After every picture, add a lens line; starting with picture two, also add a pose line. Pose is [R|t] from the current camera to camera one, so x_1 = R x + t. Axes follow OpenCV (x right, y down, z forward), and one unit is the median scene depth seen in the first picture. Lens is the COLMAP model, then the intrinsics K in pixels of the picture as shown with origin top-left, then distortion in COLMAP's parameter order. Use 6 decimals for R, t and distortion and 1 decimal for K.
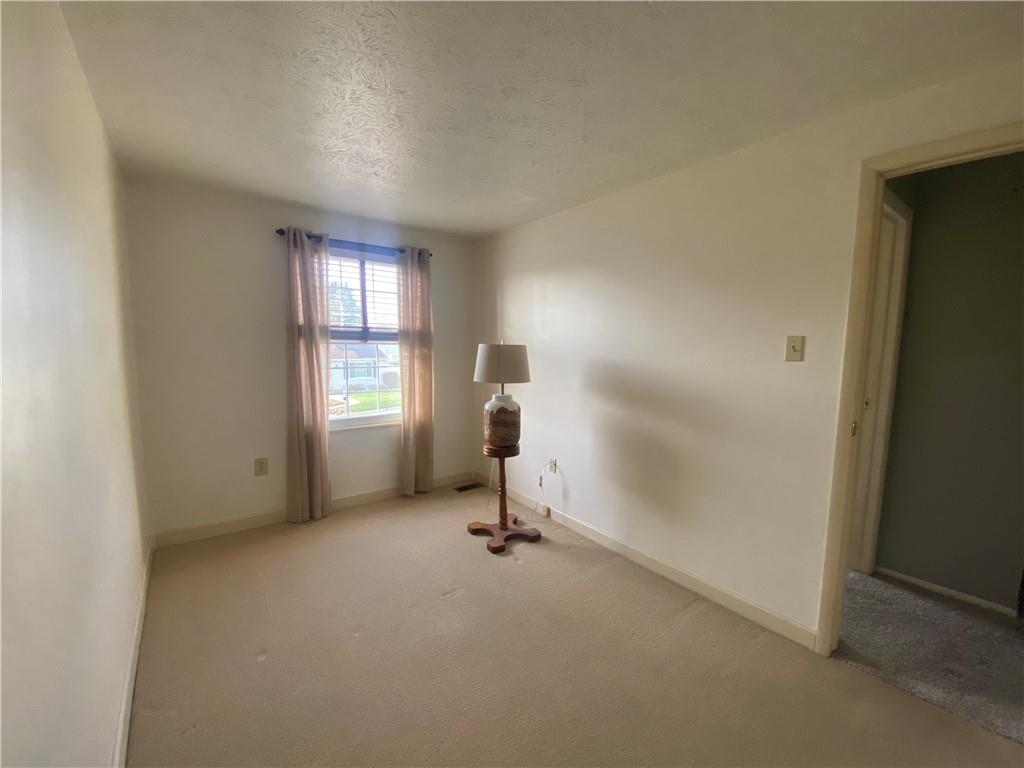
lens RADIAL K [[415.6, 0, 512.0], [0, 415.6, 384.0], [0, 0, 1]] dist [0.033609, -0.025808]
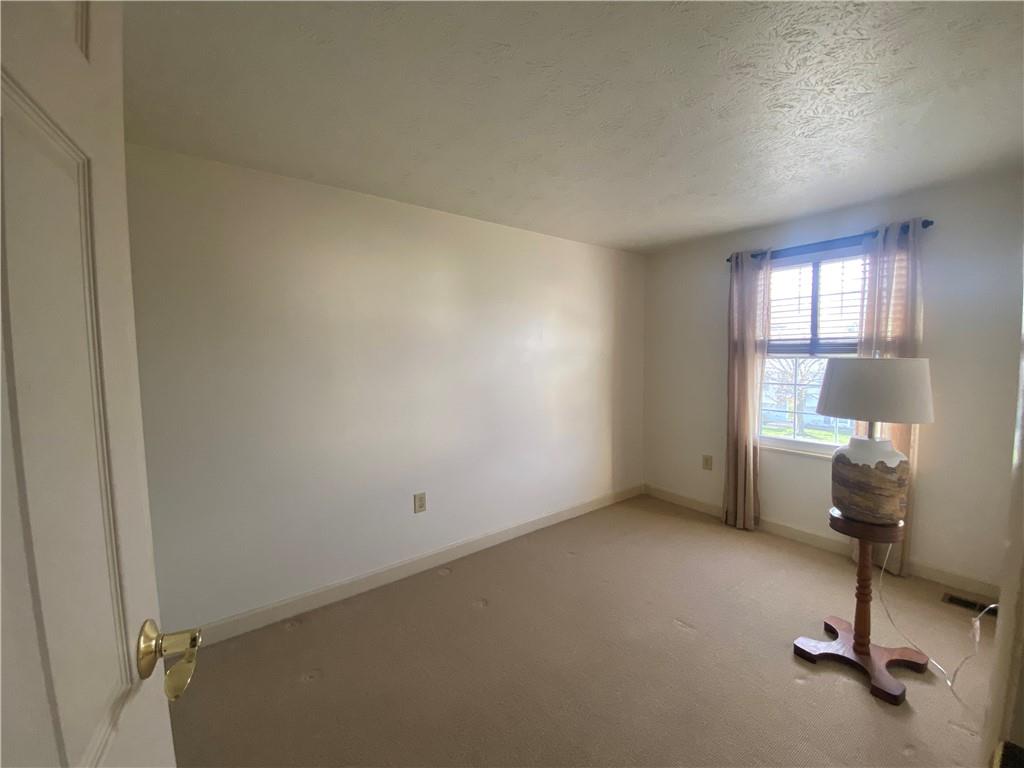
lens RADIAL K [[415.6, 0, 512.0], [0, 415.6, 384.0], [0, 0, 1]] dist [0.033609, -0.025808]
pose [[0.000521, 0.054477, -0.998515, 0.530140], [-0.085815, 0.994834, 0.054231, -0.037682], [0.996311, 0.085659, 0.005193, 0.394285]]
